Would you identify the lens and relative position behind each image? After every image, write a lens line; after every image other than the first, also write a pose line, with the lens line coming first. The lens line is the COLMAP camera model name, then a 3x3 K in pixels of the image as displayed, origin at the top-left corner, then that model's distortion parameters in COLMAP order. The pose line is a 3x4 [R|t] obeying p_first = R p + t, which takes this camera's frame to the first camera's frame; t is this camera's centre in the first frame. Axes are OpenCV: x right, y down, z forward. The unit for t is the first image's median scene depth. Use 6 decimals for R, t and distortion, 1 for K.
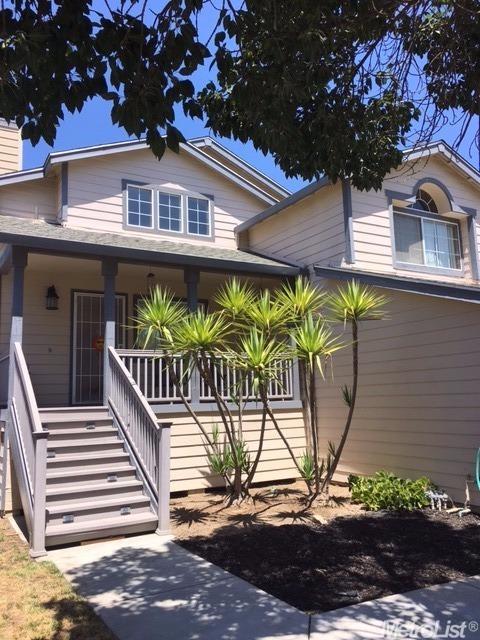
lens RADIAL K [[575.0, 0, 240.0], [0, 575.0, 320.0], [0, 0, 1]] dist [0.052816, 0.002737]
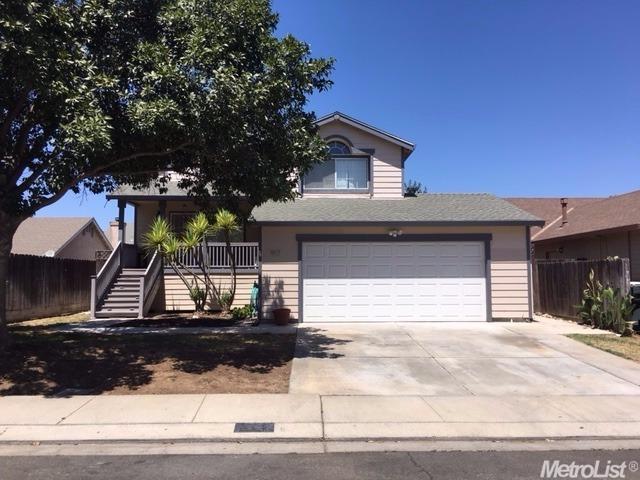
lens RADIAL K [[536.7, 0, 320.0], [0, 536.7, 240.0], [0, 0, 1]] dist [0.025255, 0.002401]
pose [[0.872865, -0.005355, -0.487932, 1.045156], [0.051001, 0.995464, 0.080311, -0.075378], [0.485289, -0.094985, 0.869179, -0.368721]]
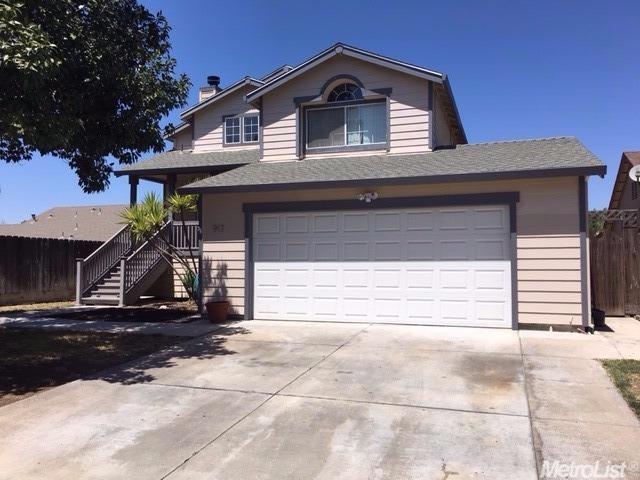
lens RADIAL K [[536.7, 0, 320.0], [0, 536.7, 240.0], [0, 0, 1]] dist [0.025255, 0.002401]
pose [[0.658444, -0.001165, -0.752629, 1.191341], [0.096825, 0.991820, 0.083174, 0.007458], [0.746376, -0.127639, 0.653170, 0.167211]]
